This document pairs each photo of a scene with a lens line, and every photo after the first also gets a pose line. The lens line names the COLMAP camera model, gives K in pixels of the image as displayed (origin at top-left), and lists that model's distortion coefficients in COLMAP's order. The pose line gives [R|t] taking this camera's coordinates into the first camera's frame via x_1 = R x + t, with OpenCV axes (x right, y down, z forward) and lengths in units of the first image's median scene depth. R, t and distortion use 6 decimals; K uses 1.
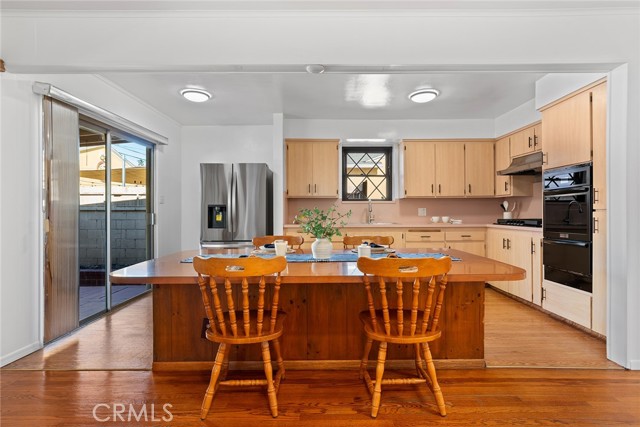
lens RADIAL K [[324.9, 0, 320.0], [0, 324.9, 213.5], [0, 0, 1]] dist [0.000423, 0.000275]
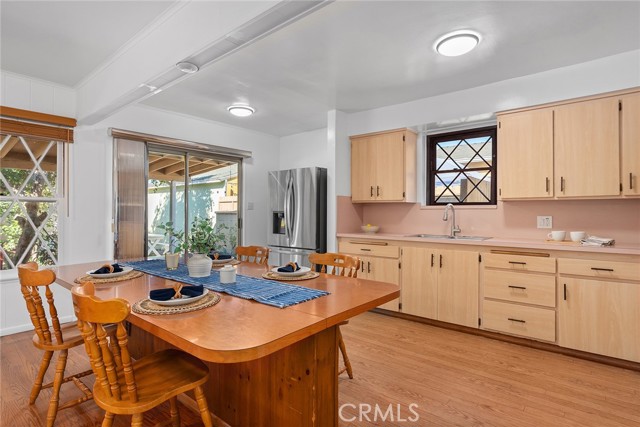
lens RADIAL K [[331.4, 0, 320.0], [0, 331.4, 213.5], [0, 0, 1]] dist [-0.001204, 0.000039]
pose [[0.767405, 0.007205, -0.641122, 0.439691], [-0.008852, 0.999961, 0.000641, -0.020386], [0.641101, 0.005183, 0.767439, 0.266937]]
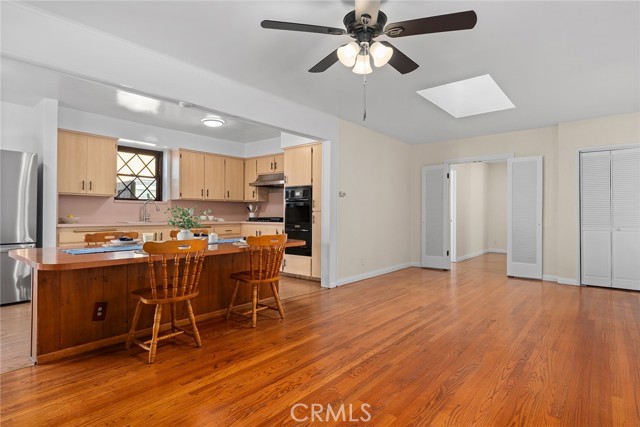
lens RADIAL K [[344.9, 0, 323.2], [0, 344.9, 212.5], [0, 0, 1]] dist [0.000099, -0.000134]
pose [[0.637225, 0.010318, 0.770609, -0.376148], [-0.004357, 0.999943, -0.009785, 0.008517], [-0.770666, 0.002878, 0.637233, -0.175990]]
